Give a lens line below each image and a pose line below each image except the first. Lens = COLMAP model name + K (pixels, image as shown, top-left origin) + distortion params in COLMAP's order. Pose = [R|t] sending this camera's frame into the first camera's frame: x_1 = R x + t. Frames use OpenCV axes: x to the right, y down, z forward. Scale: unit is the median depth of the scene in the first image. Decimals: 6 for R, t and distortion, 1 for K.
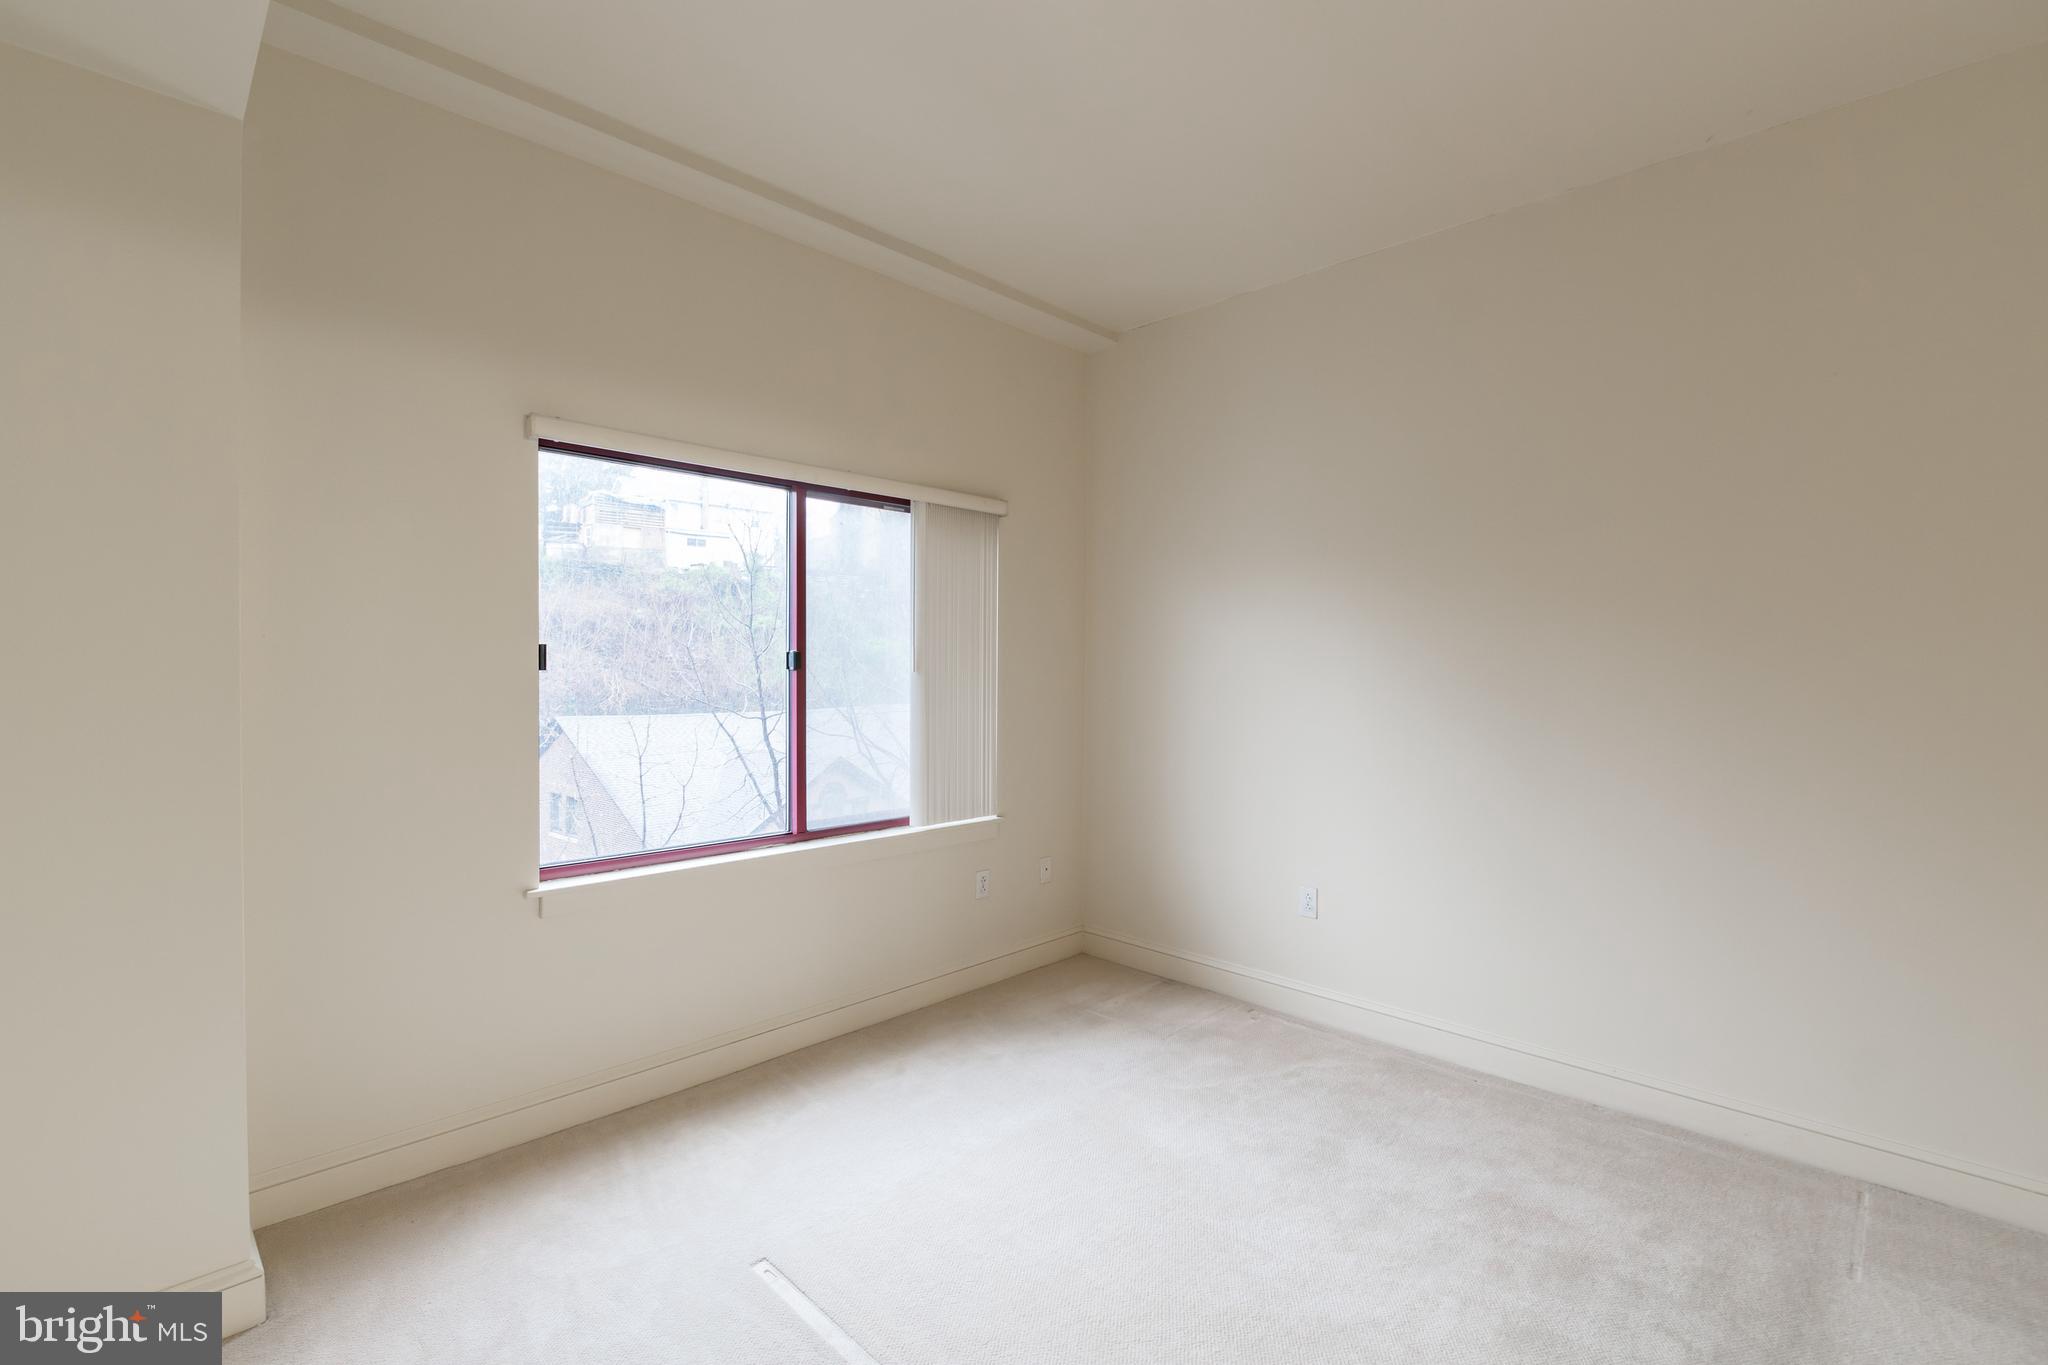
lens RADIAL K [[888.1, 0, 1037.2], [0, 888.1, 676.6], [0, 0, 1]] dist [-0.014055, -0.000167]
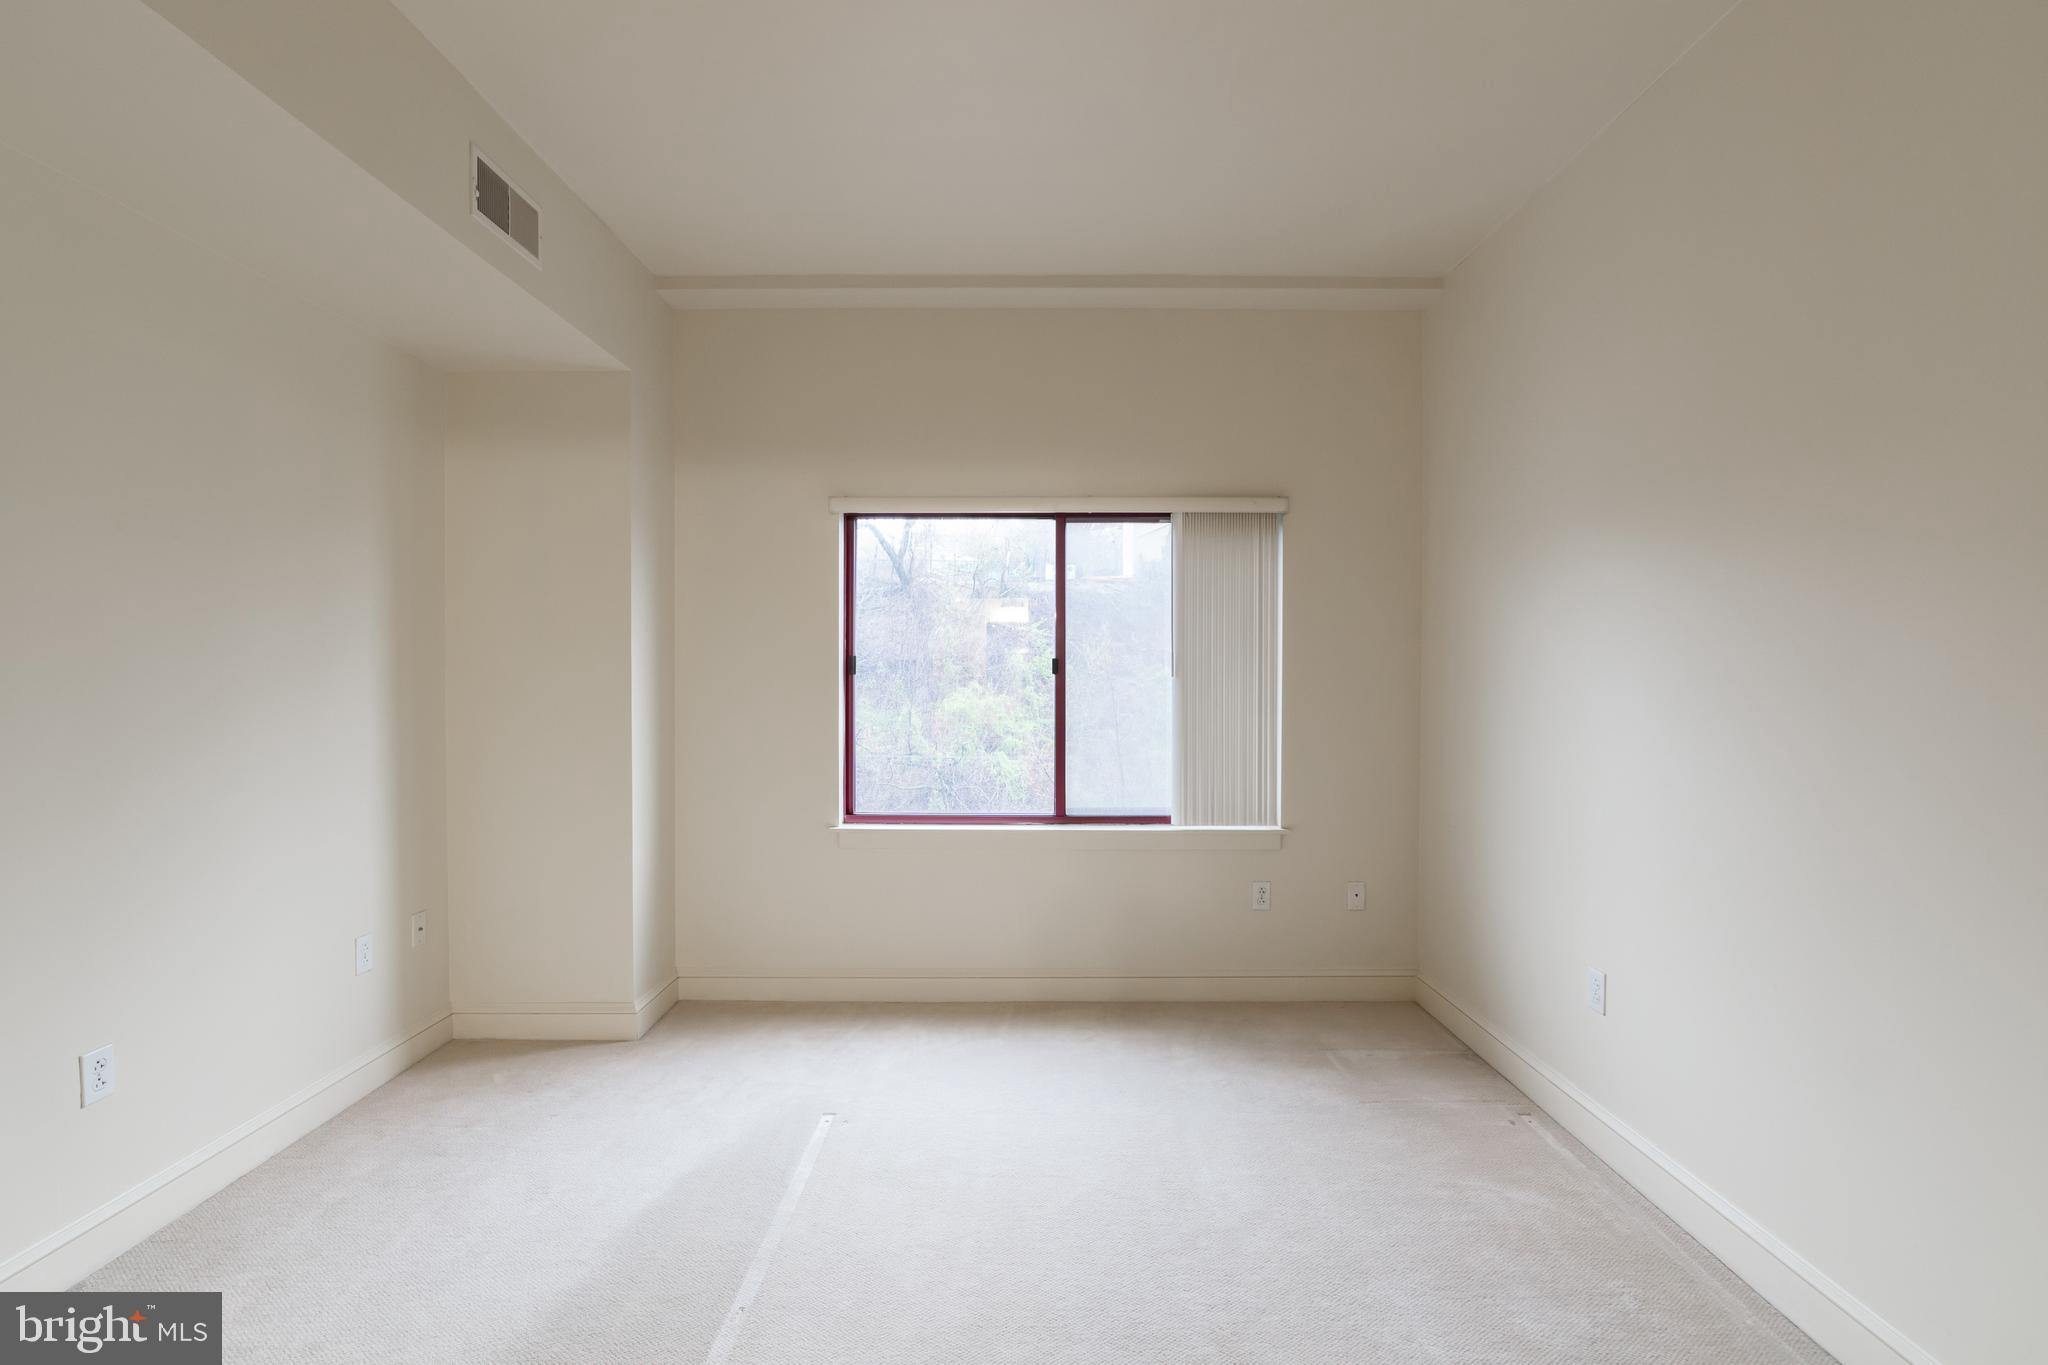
lens RADIAL K [[888.1, 0, 1037.2], [0, 888.1, 676.6], [0, 0, 1]] dist [-0.014055, -0.000167]
pose [[0.705219, -0.000264, -0.708989, 0.489103], [-0.005463, 0.999968, -0.005807, 0.001525], [0.708968, 0.007969, 0.705196, 0.152207]]
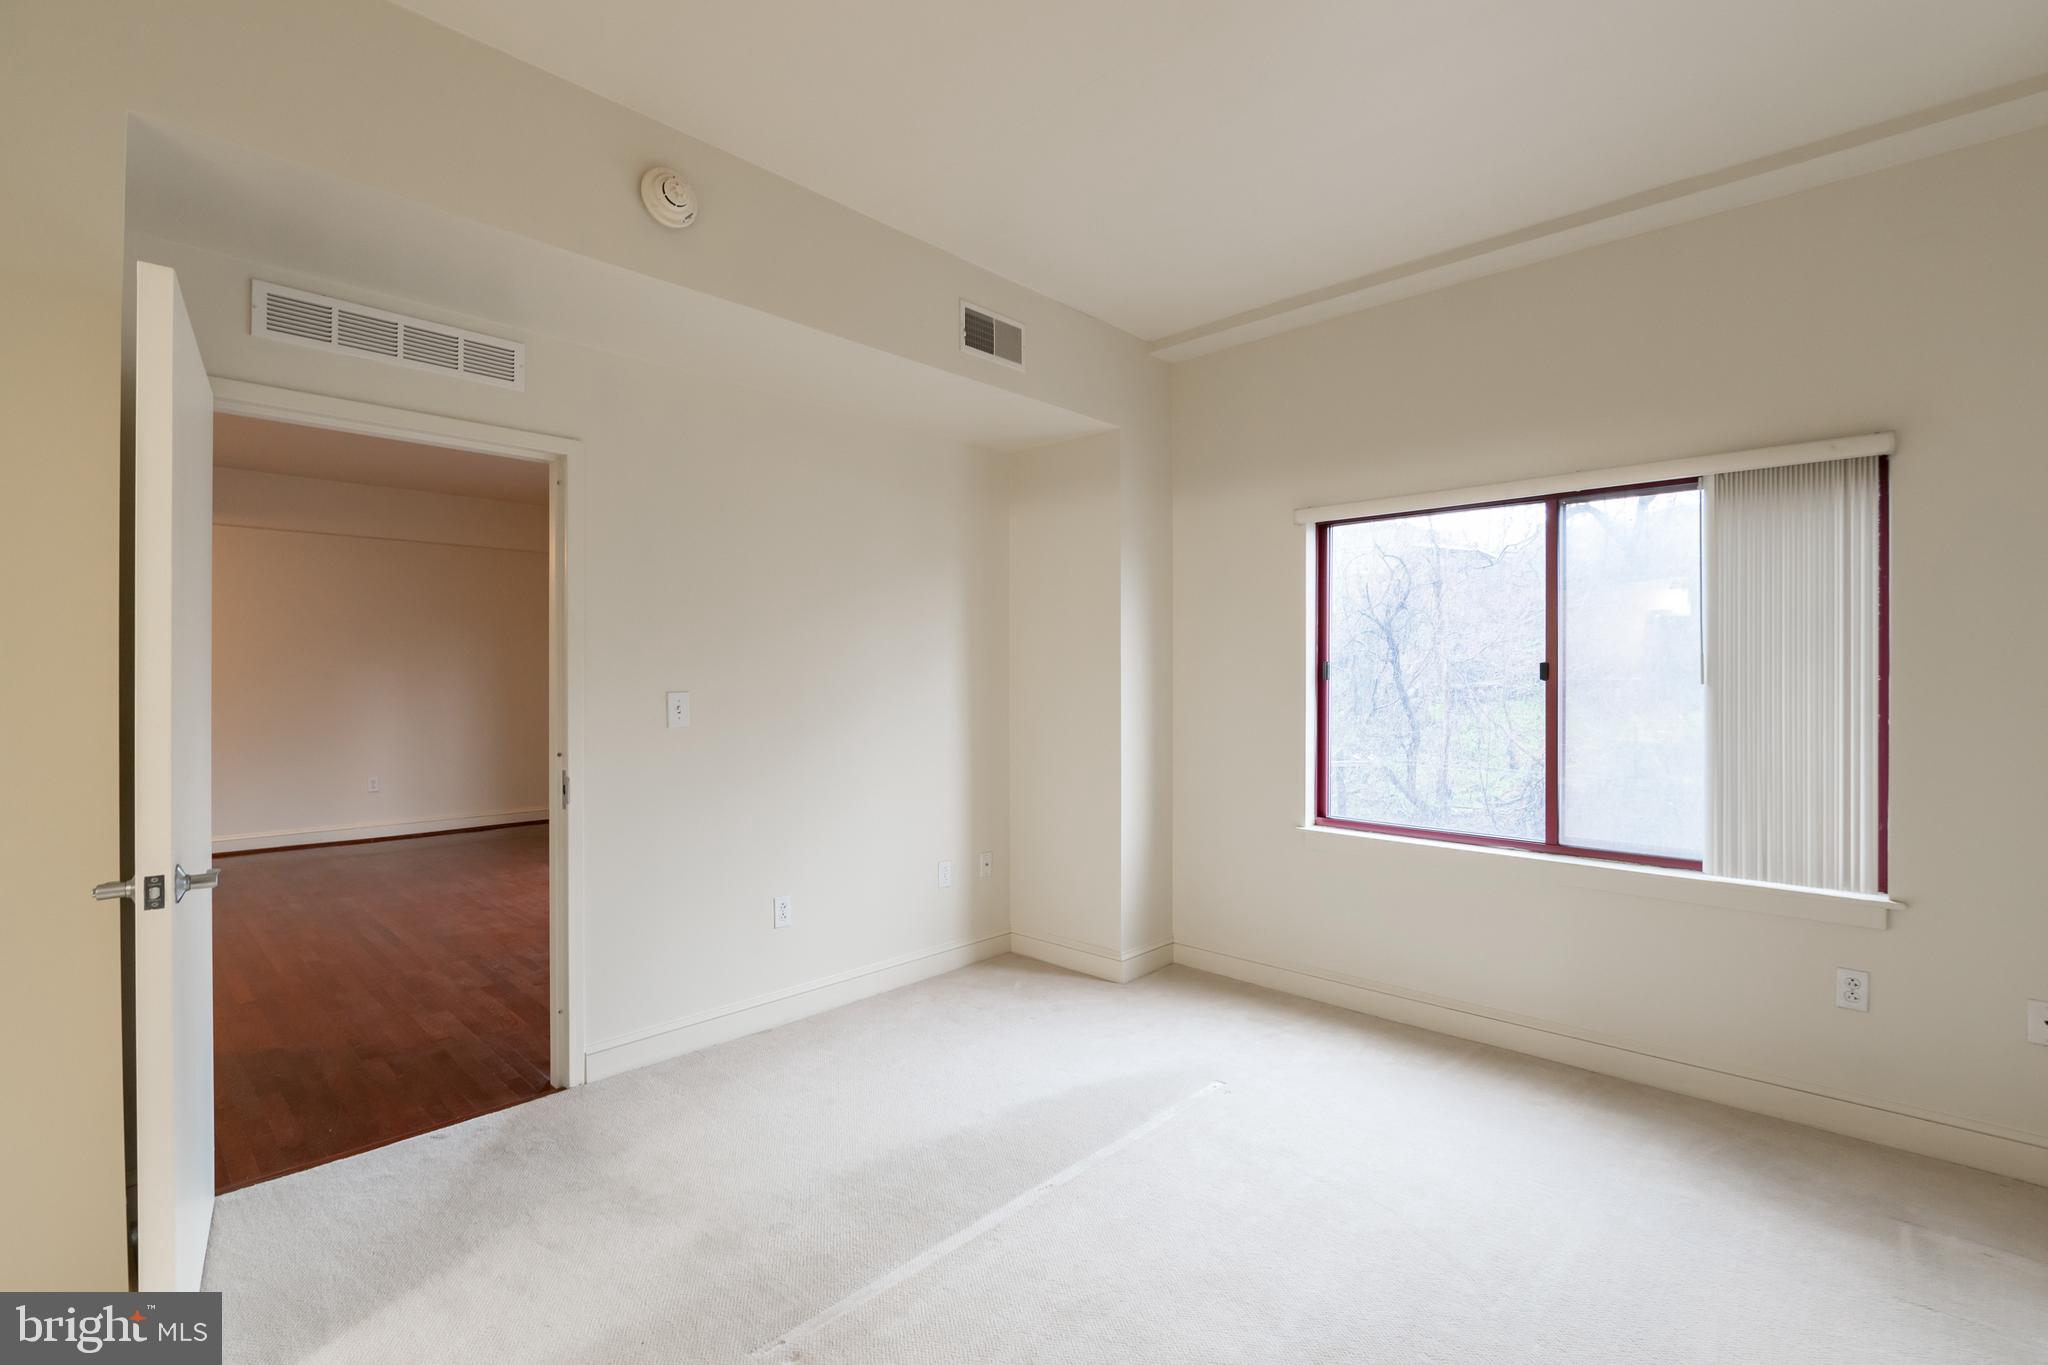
lens RADIAL K [[900.5, 0, 1050.7], [0, 900.5, 673.1], [0, 0, 1]] dist [-0.014861, -0.000016]
pose [[0.041907, -0.009102, -0.999080, 0.661004], [-0.014861, 0.999842, -0.009733, 0.001474], [0.999011, 0.015255, 0.041765, 0.364112]]
